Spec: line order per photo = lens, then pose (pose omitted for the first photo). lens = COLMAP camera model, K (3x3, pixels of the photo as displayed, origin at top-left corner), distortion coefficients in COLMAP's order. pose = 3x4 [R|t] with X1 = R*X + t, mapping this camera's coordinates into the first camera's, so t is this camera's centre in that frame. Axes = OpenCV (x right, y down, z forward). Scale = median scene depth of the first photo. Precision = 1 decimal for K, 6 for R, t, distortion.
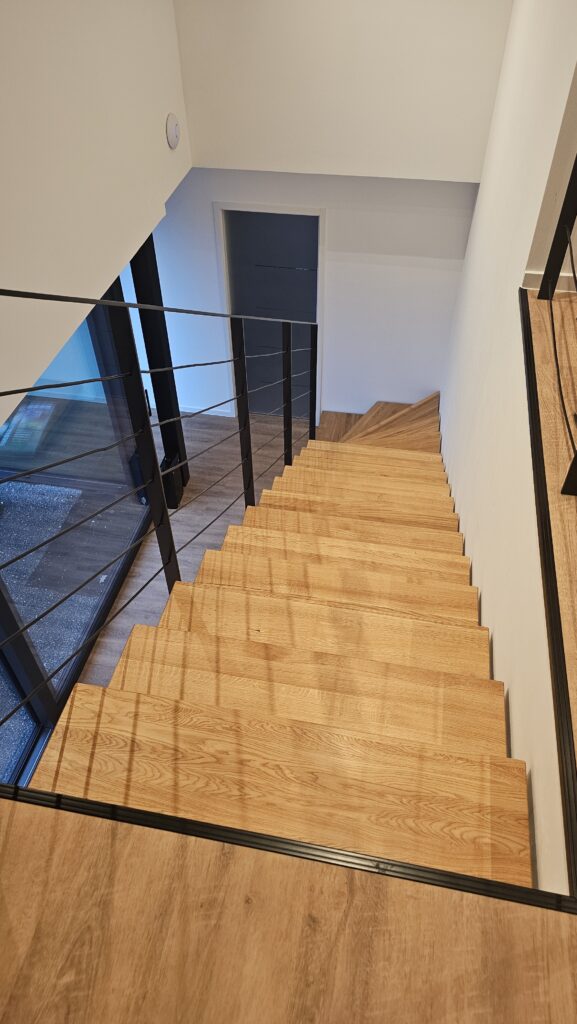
lens RADIAL K [[668.9, 0, 291.2], [0, 668.9, 514.4], [0, 0, 1]] dist [0.017654, -0.003401]
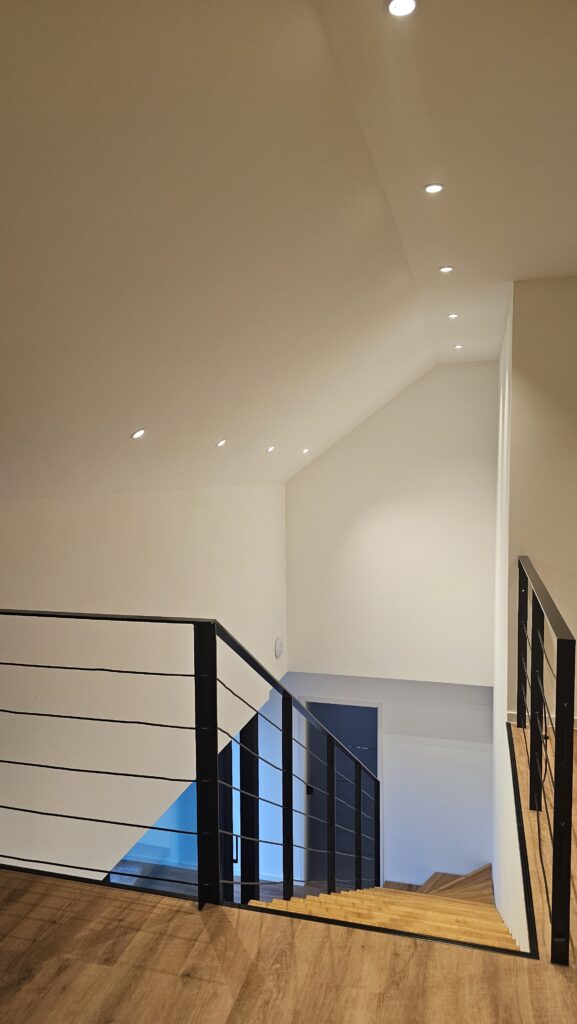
lens RADIAL K [[668.9, 0, 288.8], [0, 668.9, 513.8], [0, 0, 1]] dist [0.017654, -0.003401]
pose [[0.996194, 0.007397, -0.086851, -0.119523], [-0.064497, 0.732800, -0.677380, 0.999979], [0.058633, 0.680404, 0.730488, -1.334976]]
